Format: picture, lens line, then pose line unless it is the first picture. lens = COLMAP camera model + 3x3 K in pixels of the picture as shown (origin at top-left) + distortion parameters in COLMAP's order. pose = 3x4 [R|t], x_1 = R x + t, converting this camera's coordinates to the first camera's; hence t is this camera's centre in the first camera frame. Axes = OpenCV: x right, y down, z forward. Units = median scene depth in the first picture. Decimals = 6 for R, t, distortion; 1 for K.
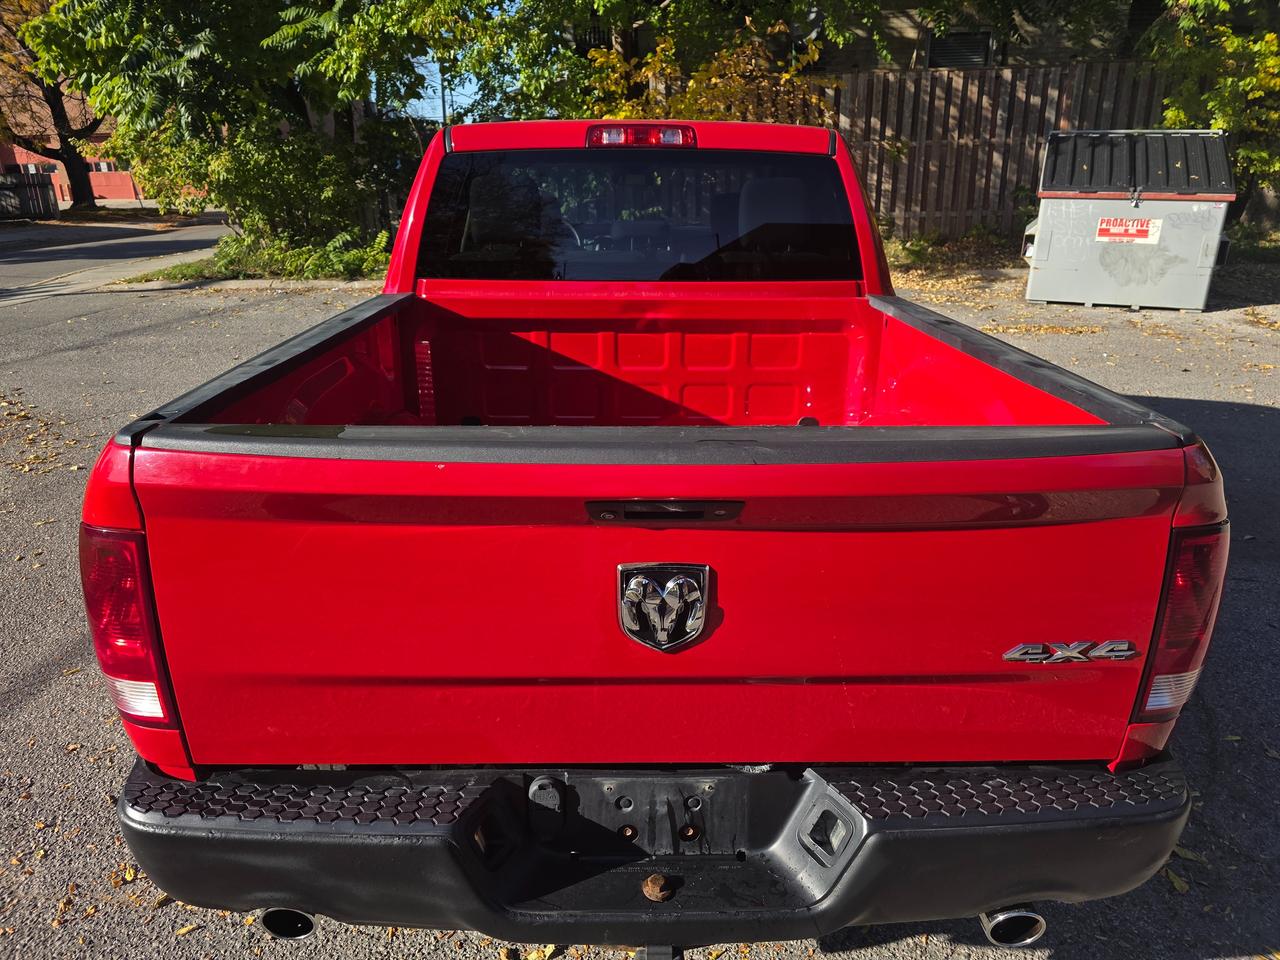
lens RADIAL K [[872.8, 0, 640.2], [0, 872.8, 459.7], [0, 0, 1]] dist [0.038588, -0.044718]
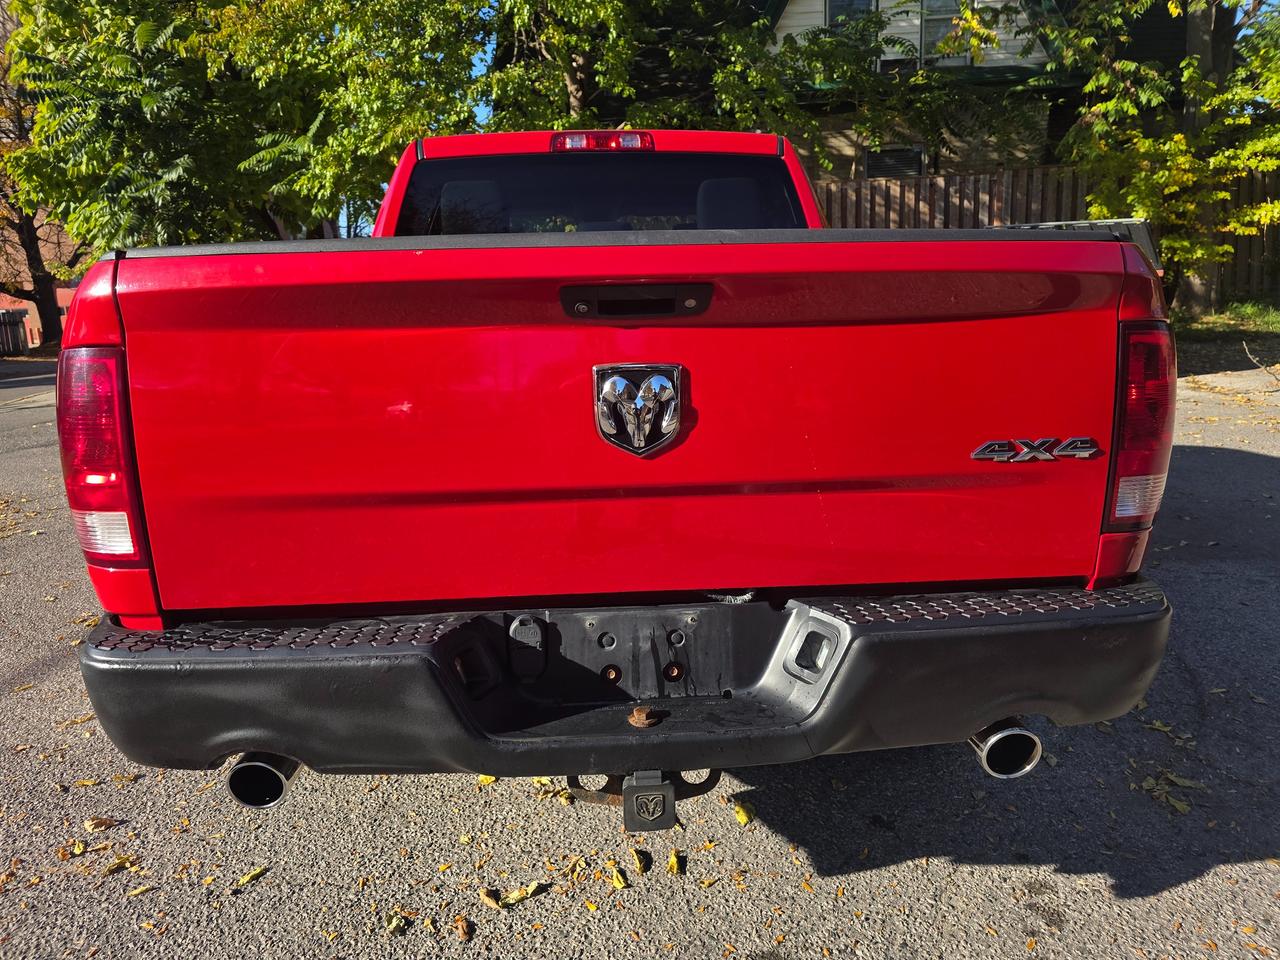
lens RADIAL K [[872.8, 0, 636.1], [0, 872.8, 458.1], [0, 0, 1]] dist [0.038588, -0.044718]
pose [[0.998924, -0.032358, 0.033237, -0.001956], [0.036954, 0.988216, -0.148538, 0.059278], [-0.028039, 0.149607, 0.988348, -0.000173]]
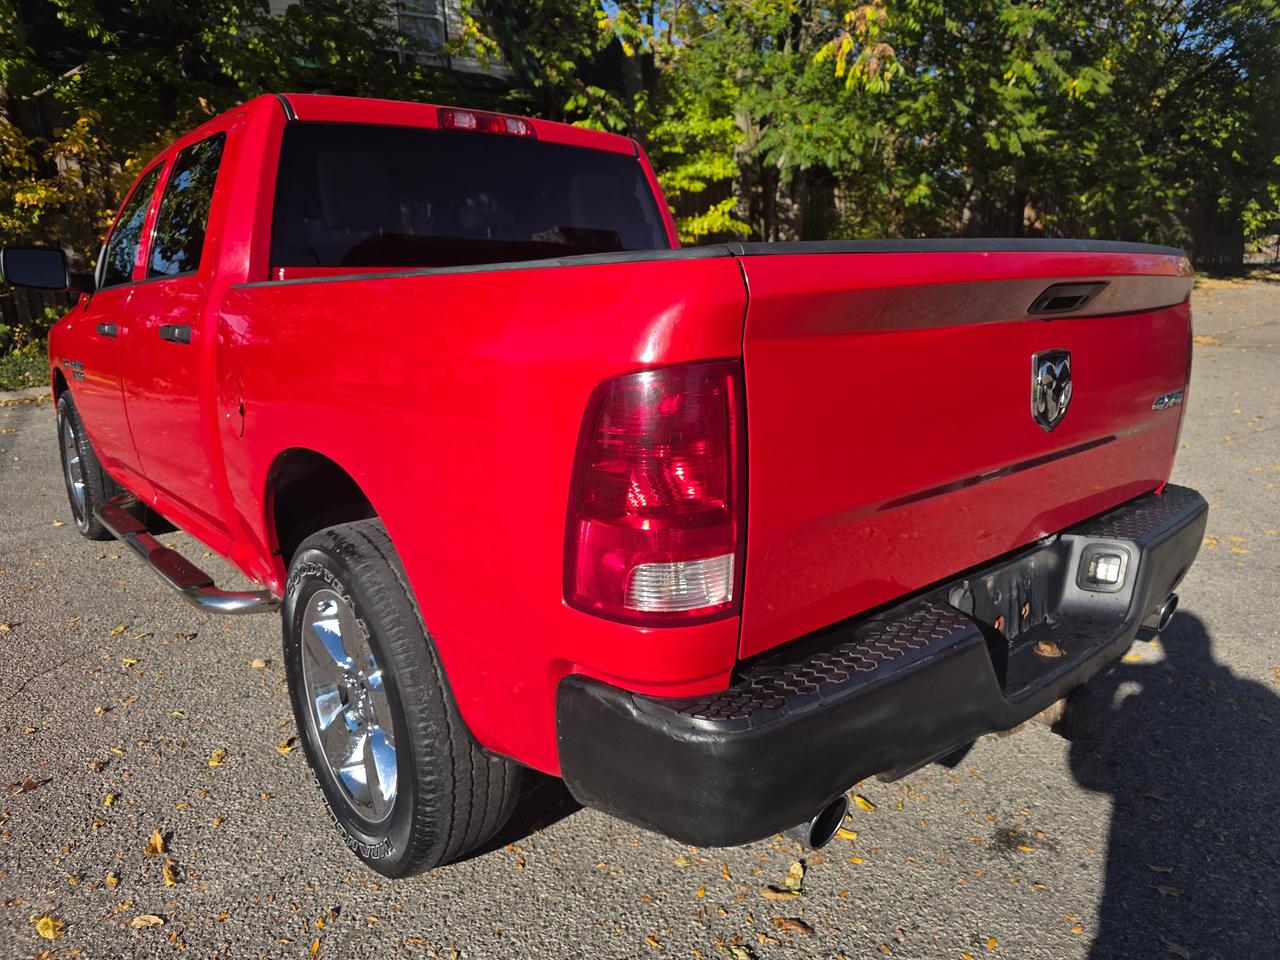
lens RADIAL K [[872.8, 0, 670.8], [0, 872.8, 456.8], [0, 0, 1]] dist [0.038588, -0.044718]
pose [[0.754184, -0.146740, 0.640057, -0.180807], [0.230974, 0.971706, -0.049384, 0.031131], [-0.614701, 0.185082, 0.766739, 0.063773]]
